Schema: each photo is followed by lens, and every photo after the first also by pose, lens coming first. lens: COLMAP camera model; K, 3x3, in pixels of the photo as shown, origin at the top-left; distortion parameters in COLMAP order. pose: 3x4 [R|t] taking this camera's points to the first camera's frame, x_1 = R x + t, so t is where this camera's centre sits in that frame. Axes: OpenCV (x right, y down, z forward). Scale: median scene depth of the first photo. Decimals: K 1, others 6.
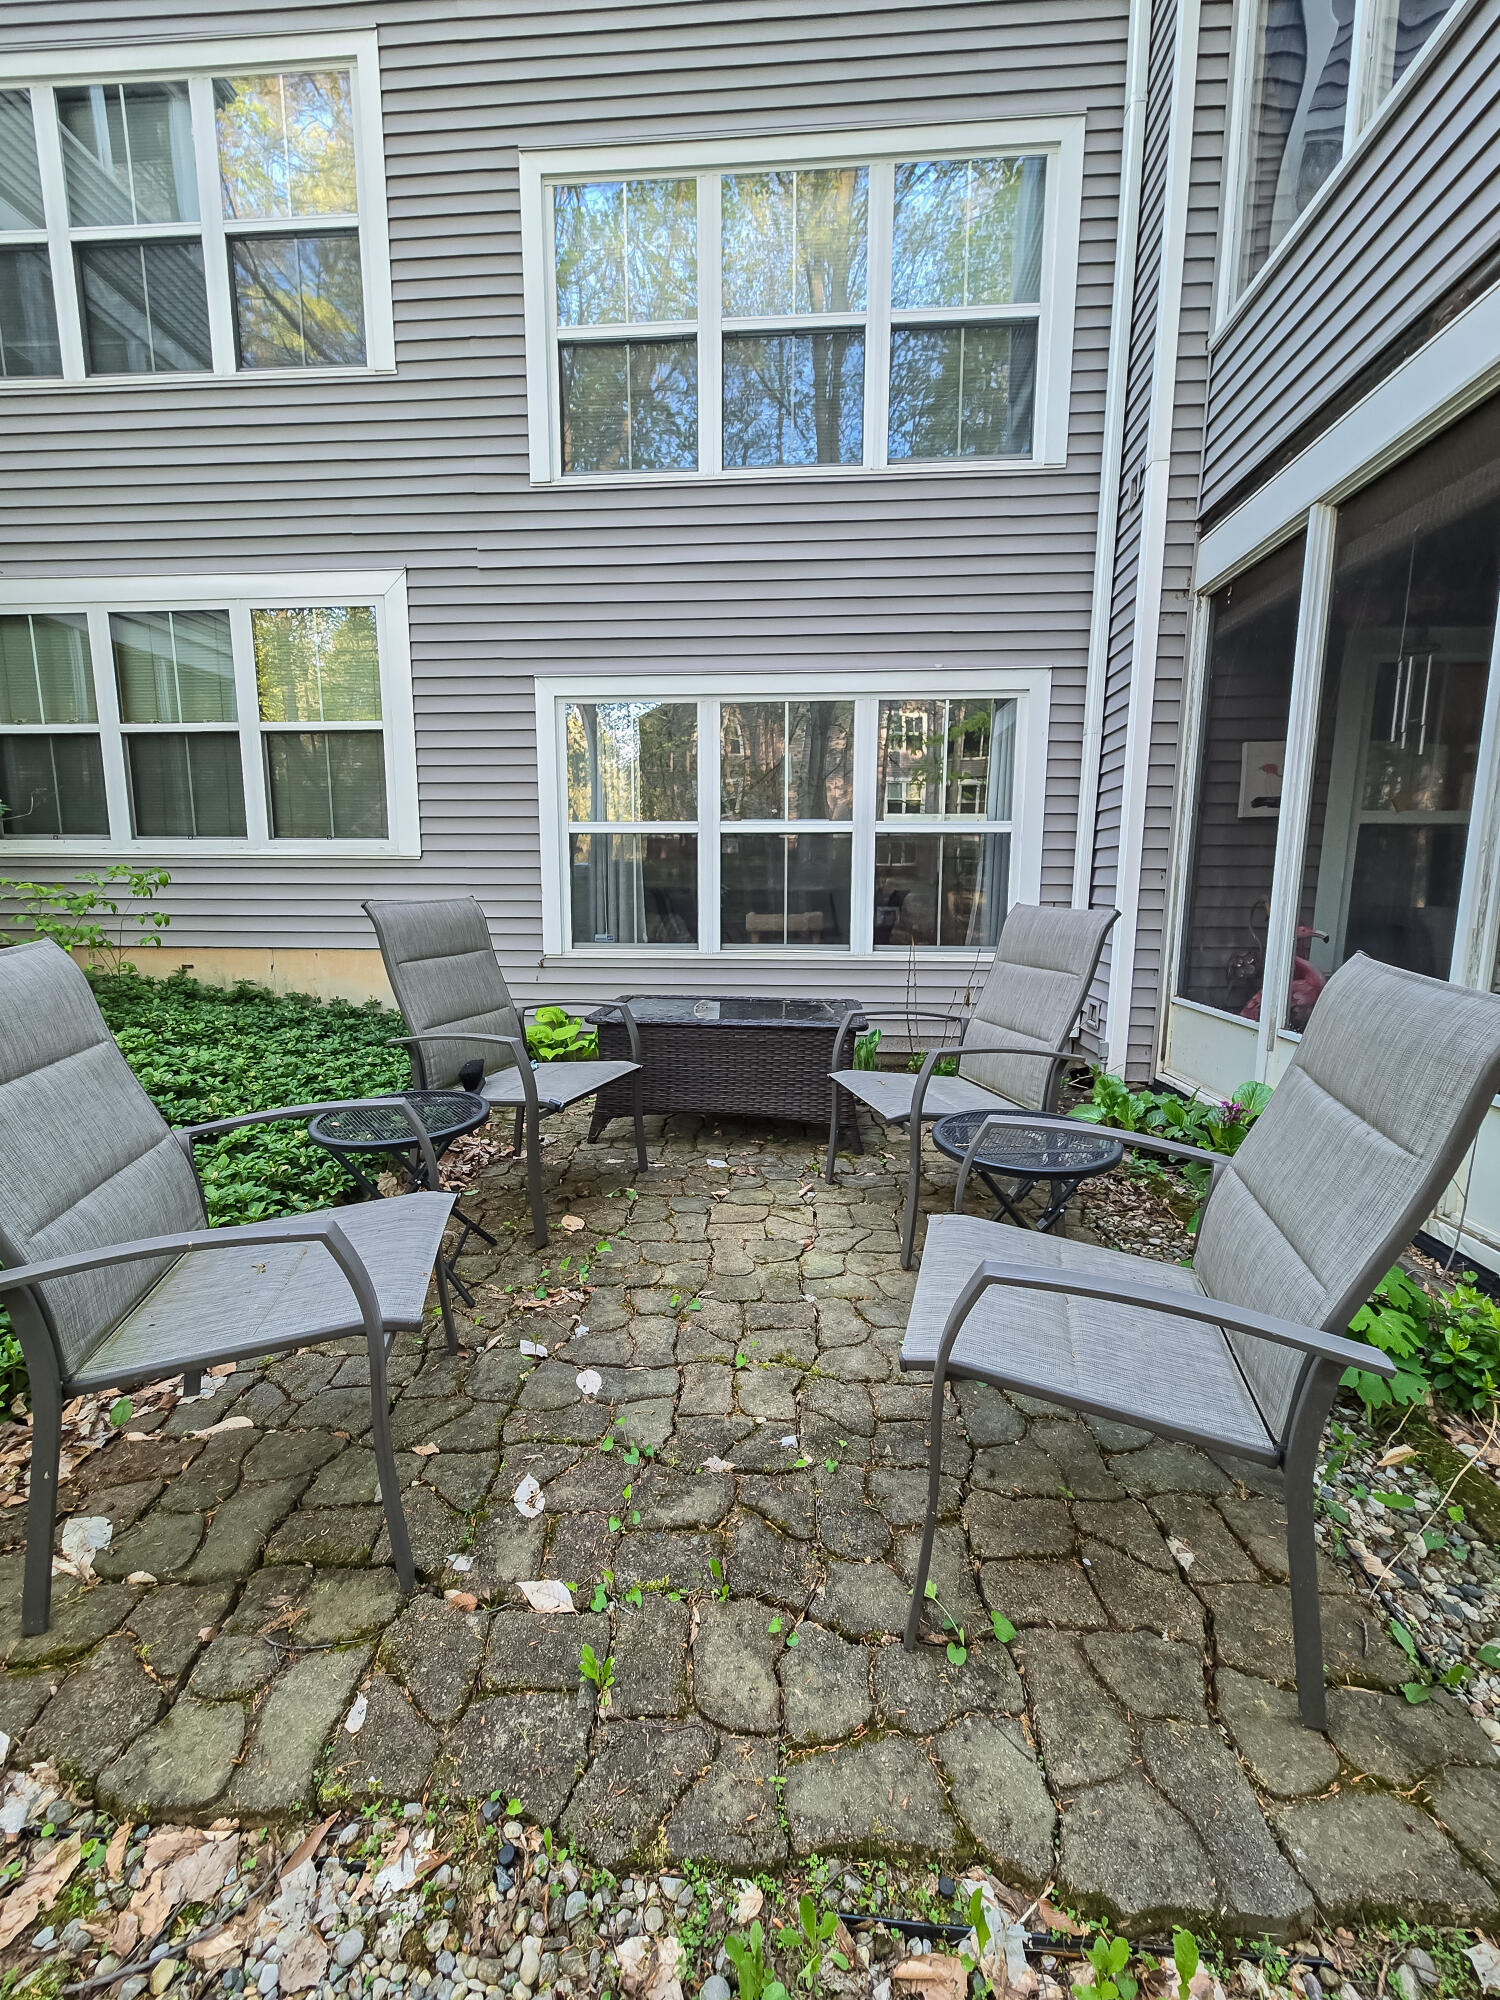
lens RADIAL K [[812.5, 0, 748.0], [0, 812.5, 1002.5], [0, 0, 1]] dist [-0.000731, 0.000330]
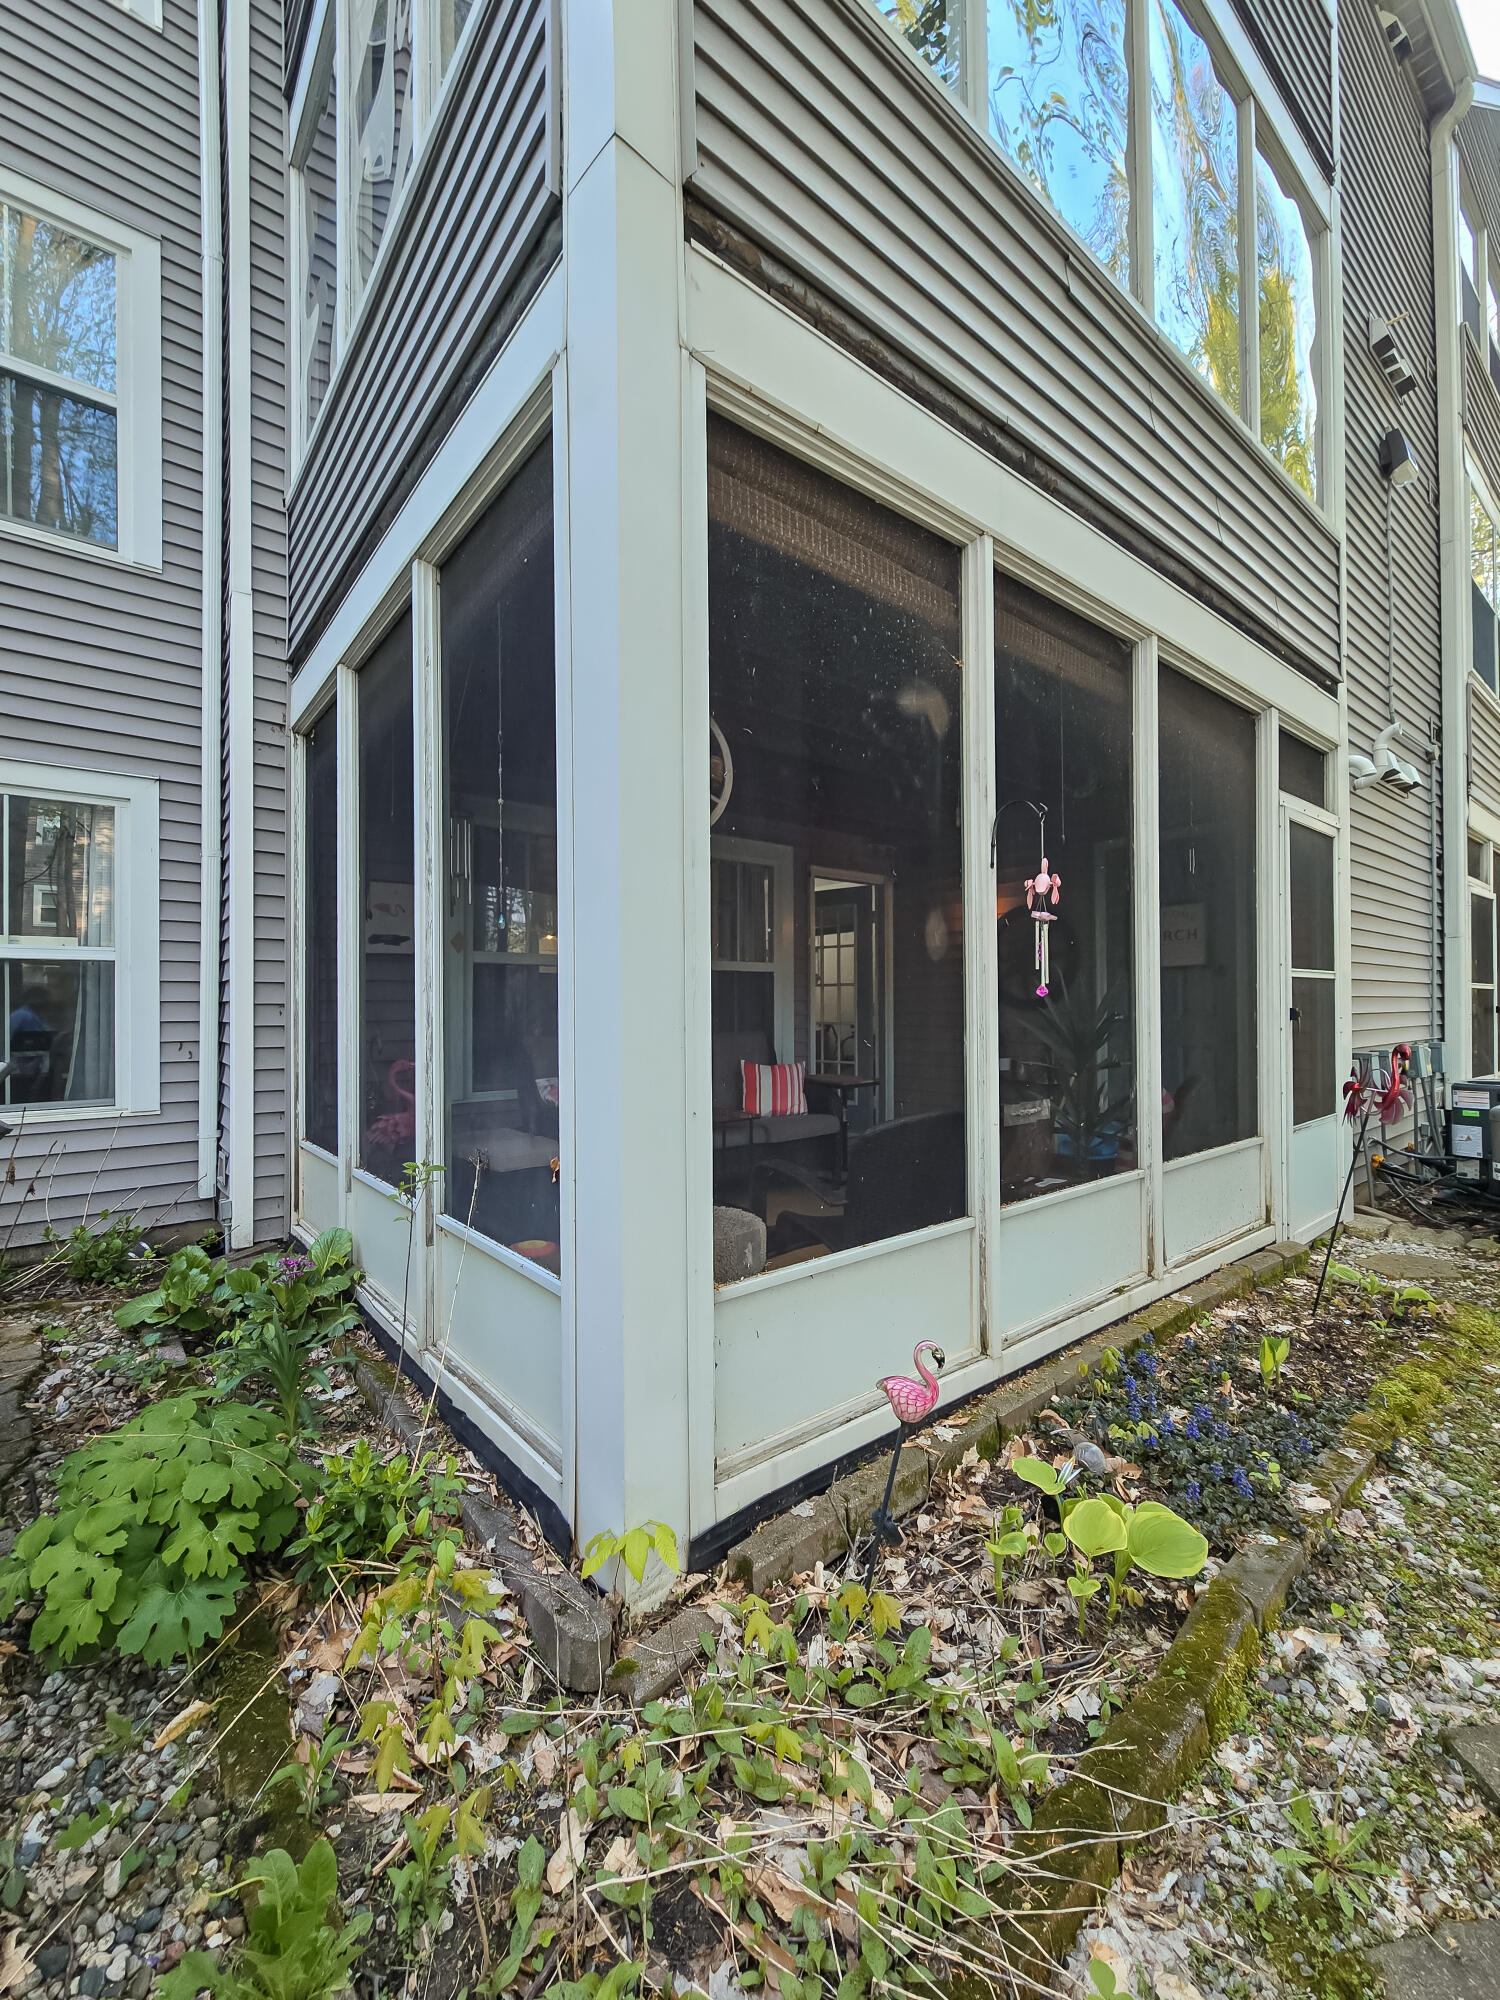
lens RADIAL K [[812.5, 0, 748.0], [0, 812.5, 1002.5], [0, 0, 1]] dist [-0.000731, 0.000330]
pose [[0.729004, -0.003510, 0.684501, 0.292507], [0.110263, 0.987530, -0.112368, -0.002170], [-0.675570, 0.157392, 0.720300, -0.041249]]
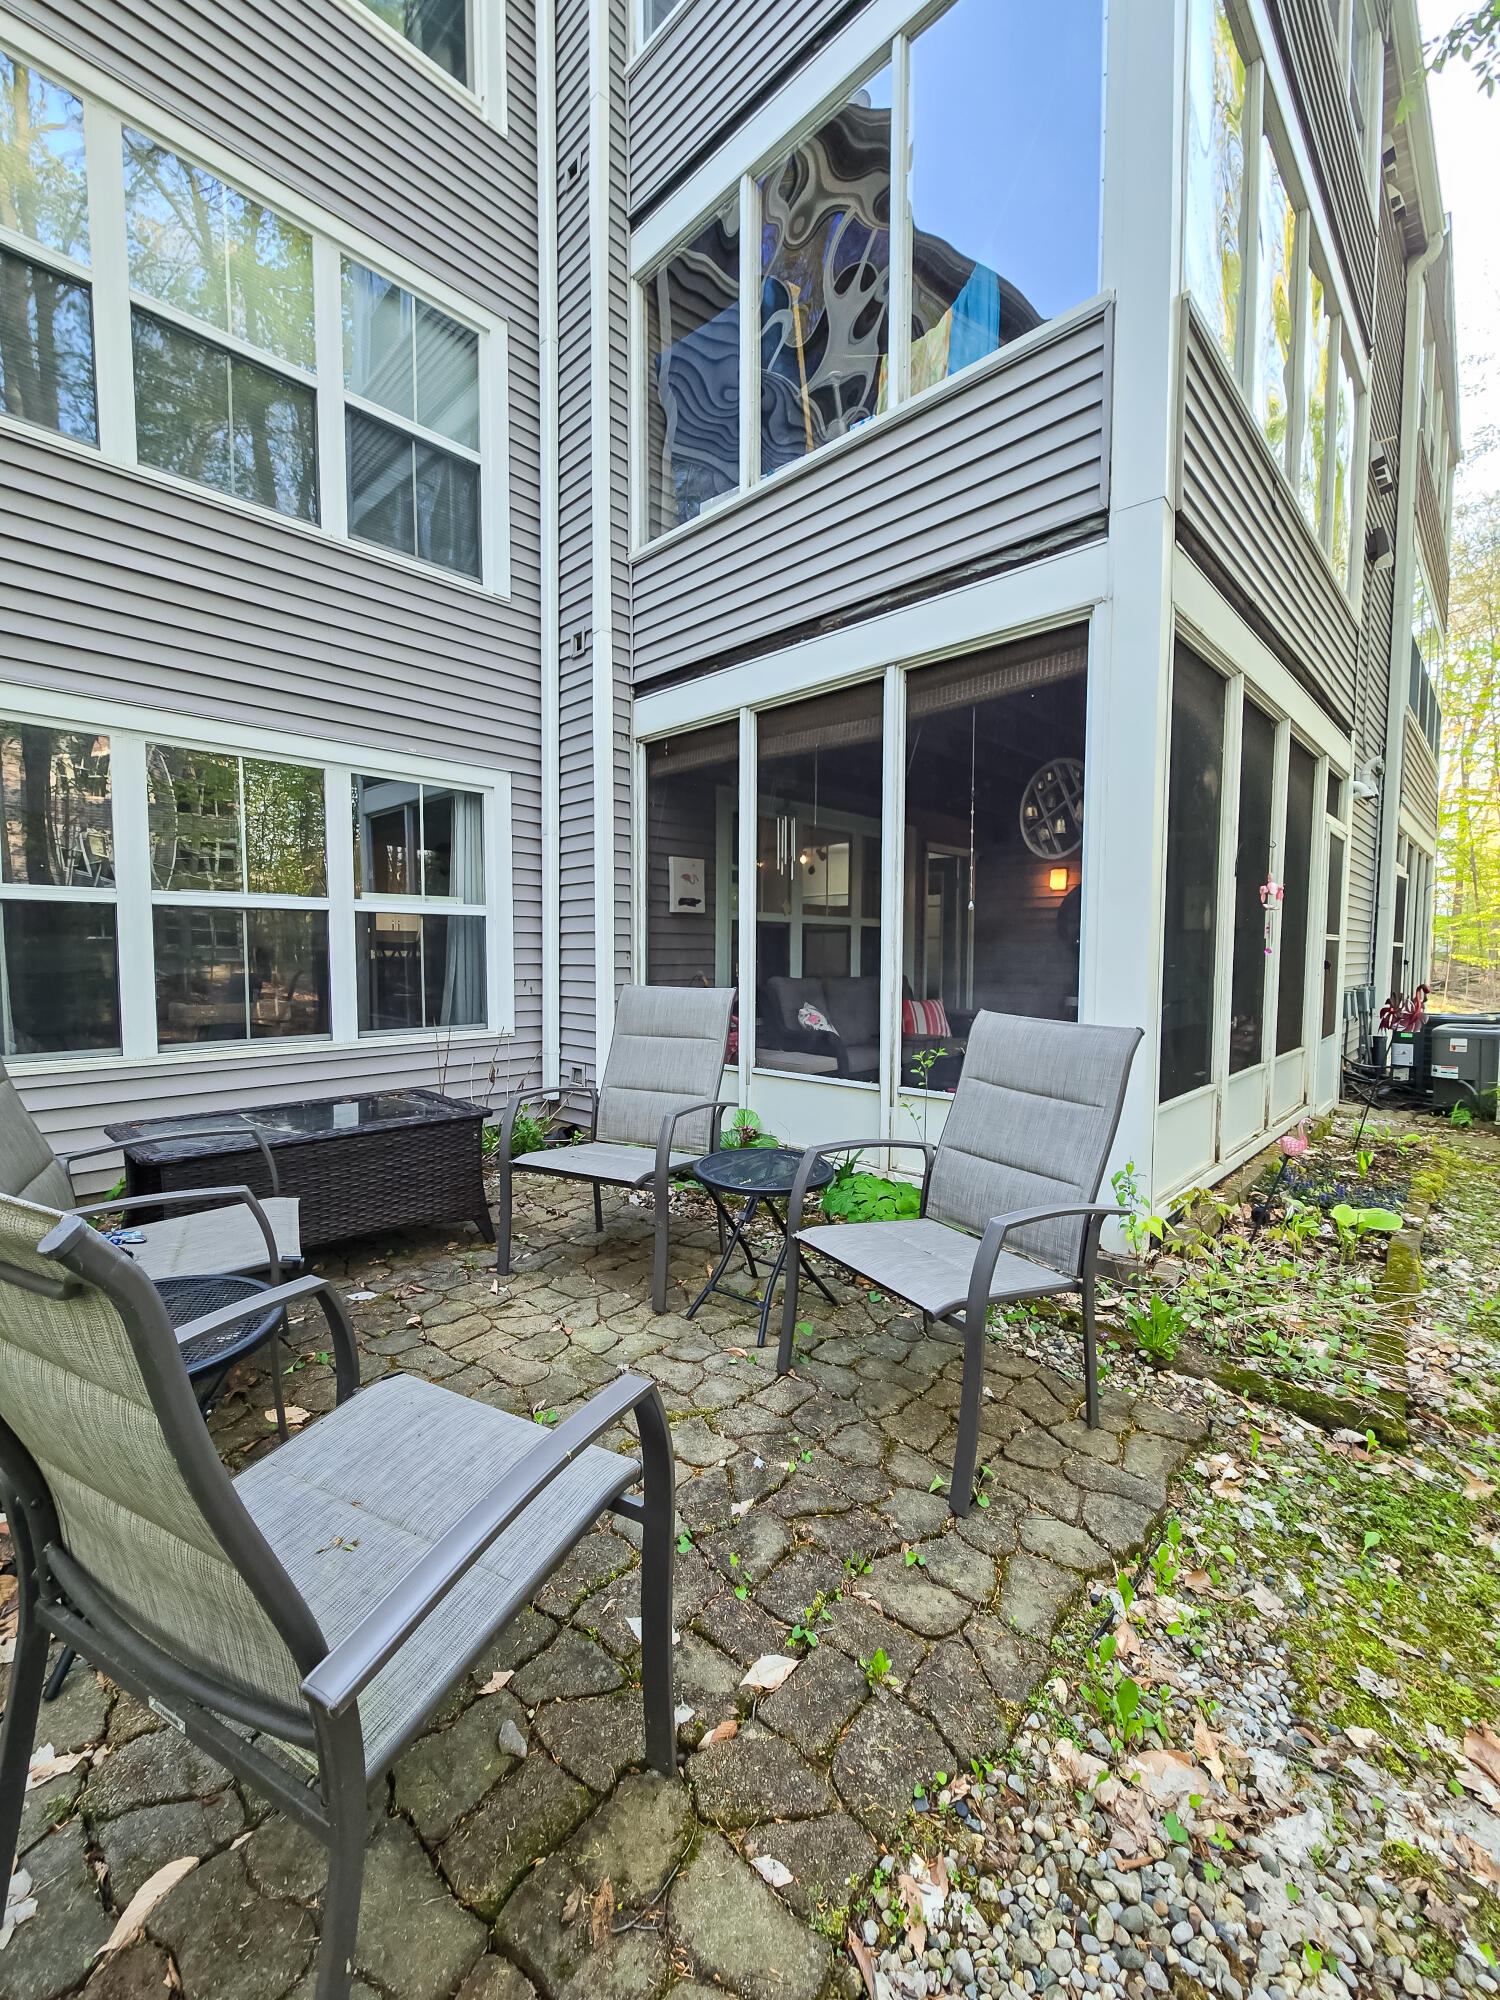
lens RADIAL K [[807.6, 0, 750.0], [0, 807.6, 1000.0], [0, 0, 1]] dist [0.001506, 0.000311]
pose [[0.639815, -0.046309, 0.767133, -0.350266], [0.113038, 0.992997, -0.034335, -0.030969], [-0.760170, 0.108683, 0.640569, 0.090815]]
